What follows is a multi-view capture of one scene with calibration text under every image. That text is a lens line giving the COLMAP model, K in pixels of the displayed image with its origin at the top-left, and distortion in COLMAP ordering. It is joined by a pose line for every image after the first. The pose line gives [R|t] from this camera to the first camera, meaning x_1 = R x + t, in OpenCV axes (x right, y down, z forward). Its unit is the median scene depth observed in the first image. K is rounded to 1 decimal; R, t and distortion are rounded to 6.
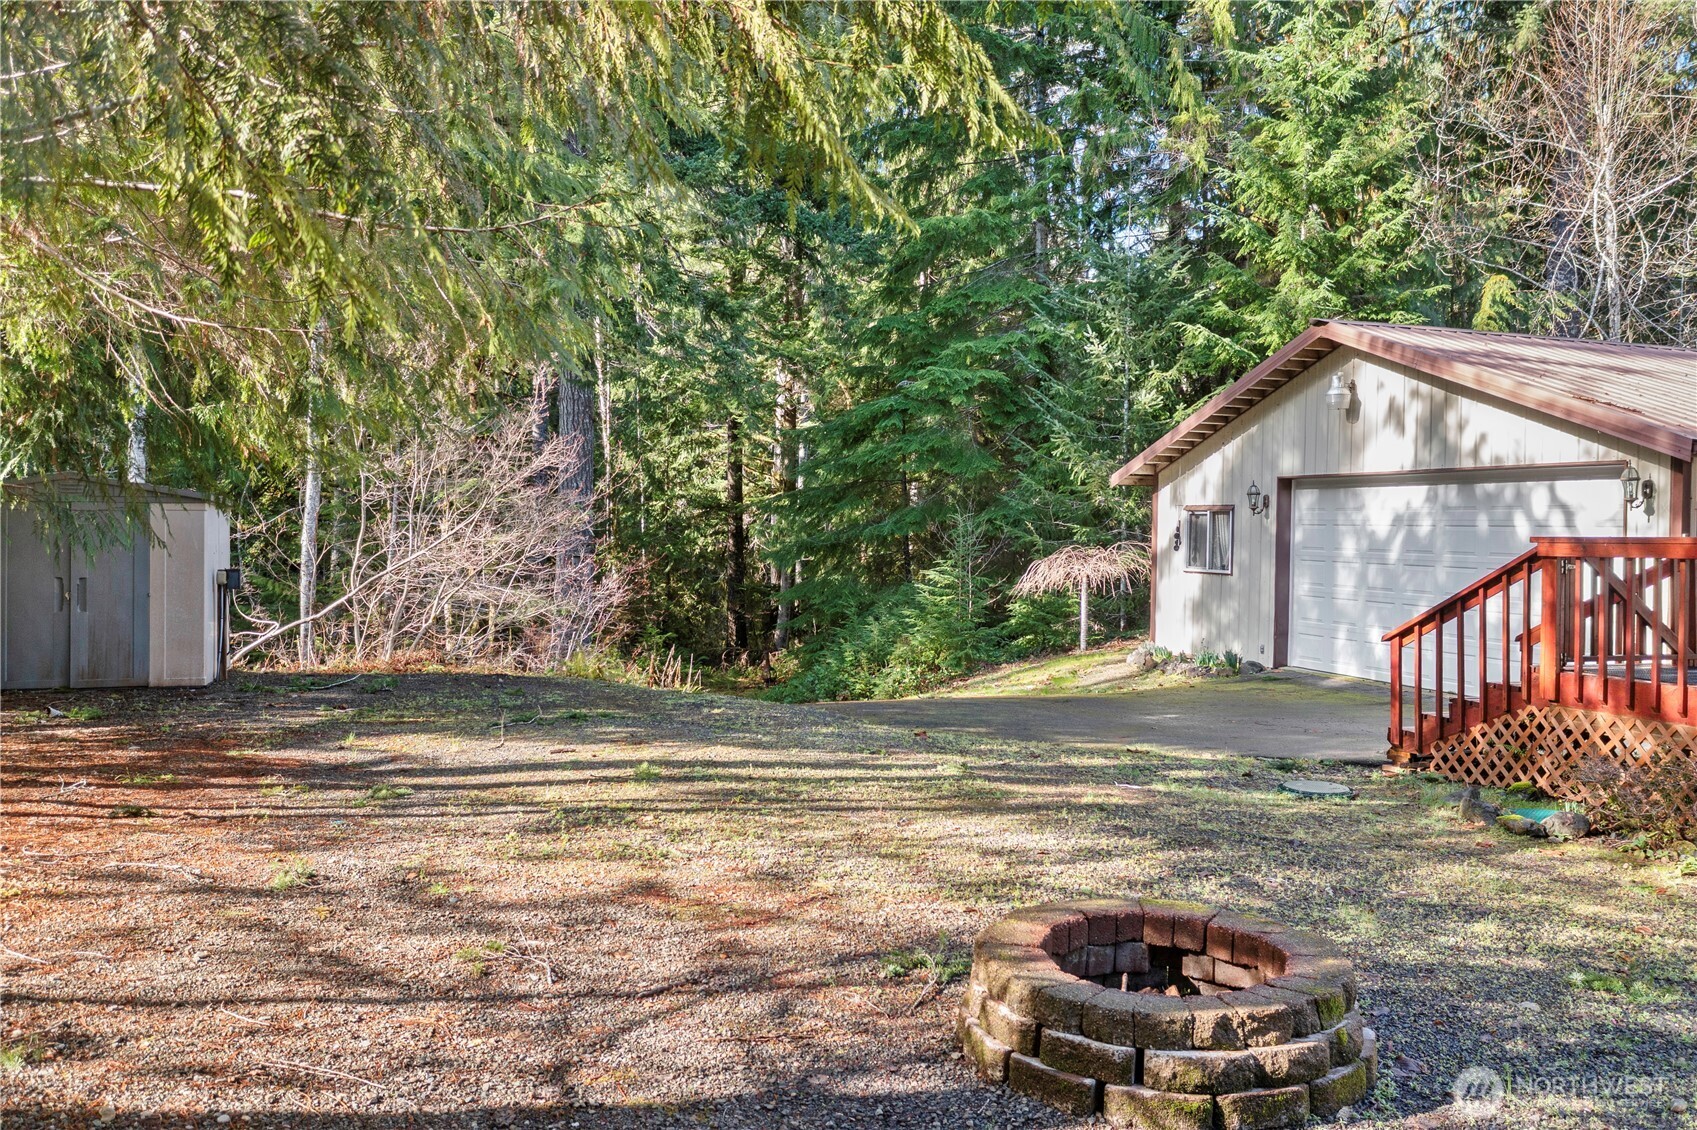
lens RADIAL K [[1363.4, 0, 848.5], [0, 1363.4, 565.0], [0, 0, 1]] dist [-0.050370, 0.000343]
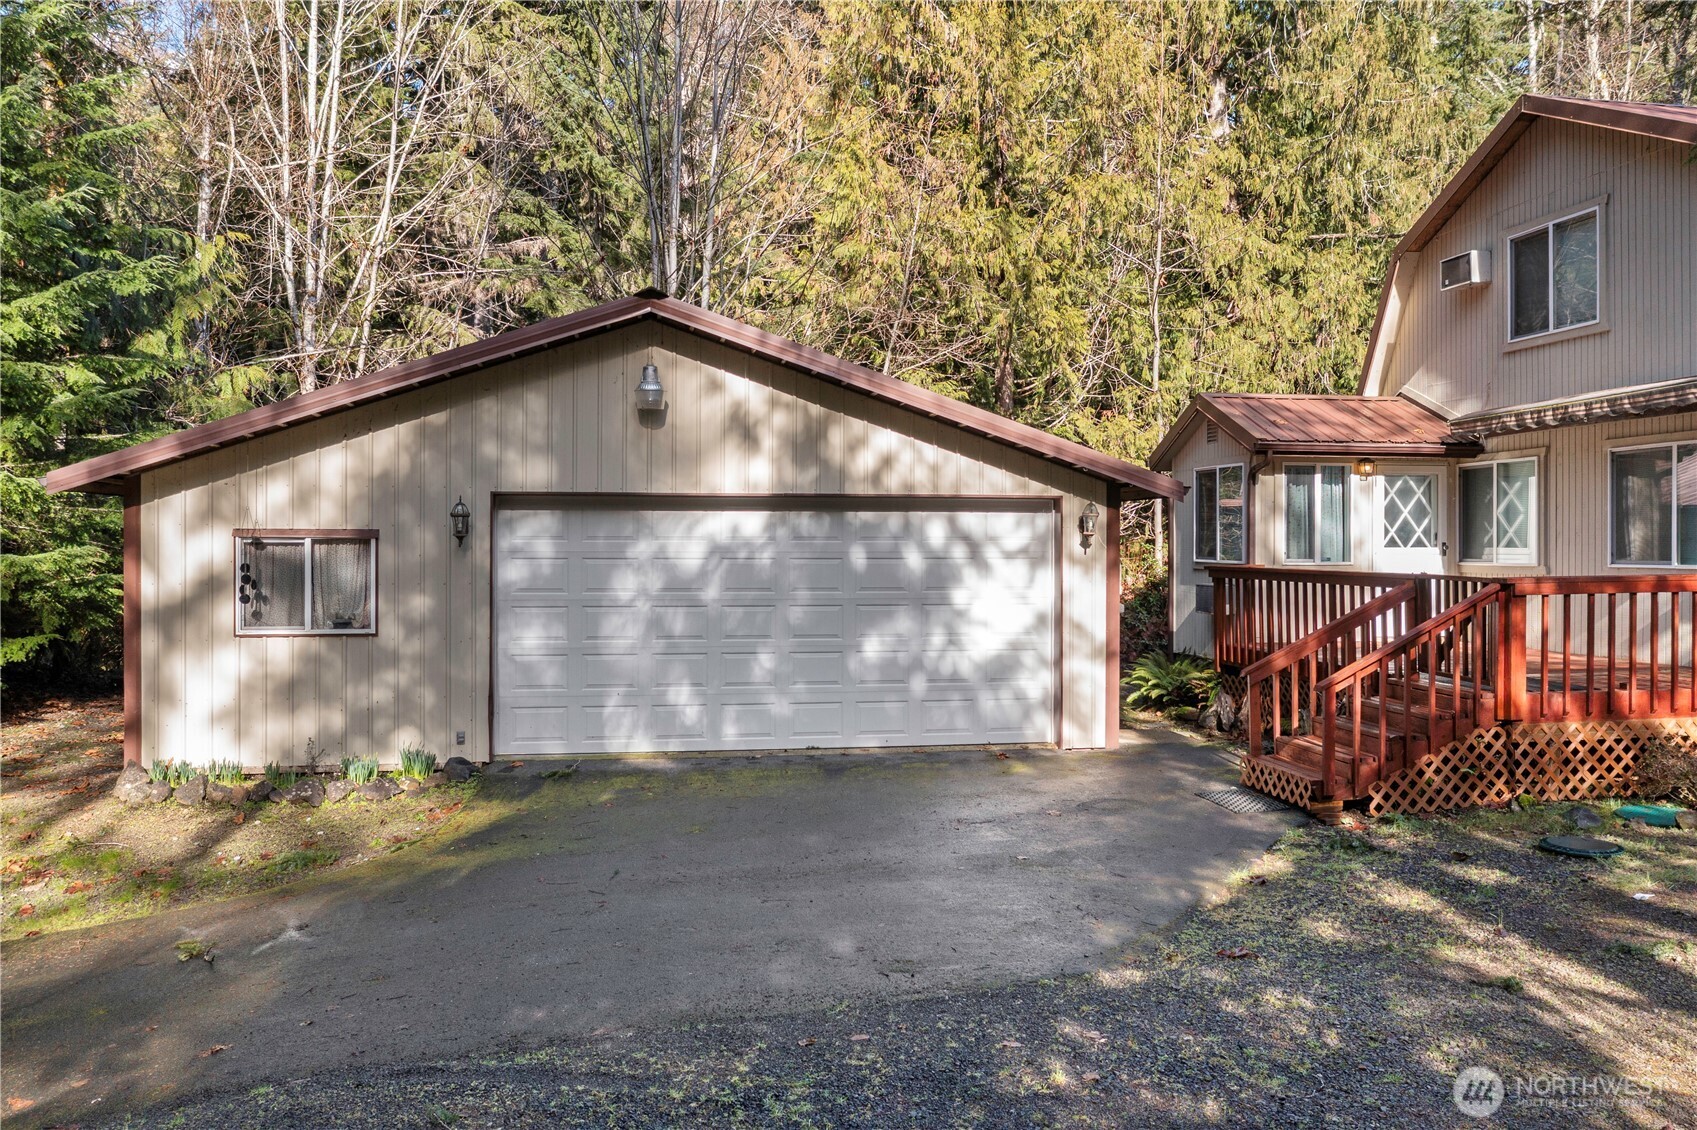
lens RADIAL K [[1363.4, 0, 848.5], [0, 1363.4, 565.0], [0, 0, 1]] dist [-0.050370, 0.000343]
pose [[0.160049, -0.026638, 0.986750, -0.387098], [0.027299, 0.999373, 0.022551, -0.040475], [-0.986731, 0.023328, 0.160676, 0.763650]]
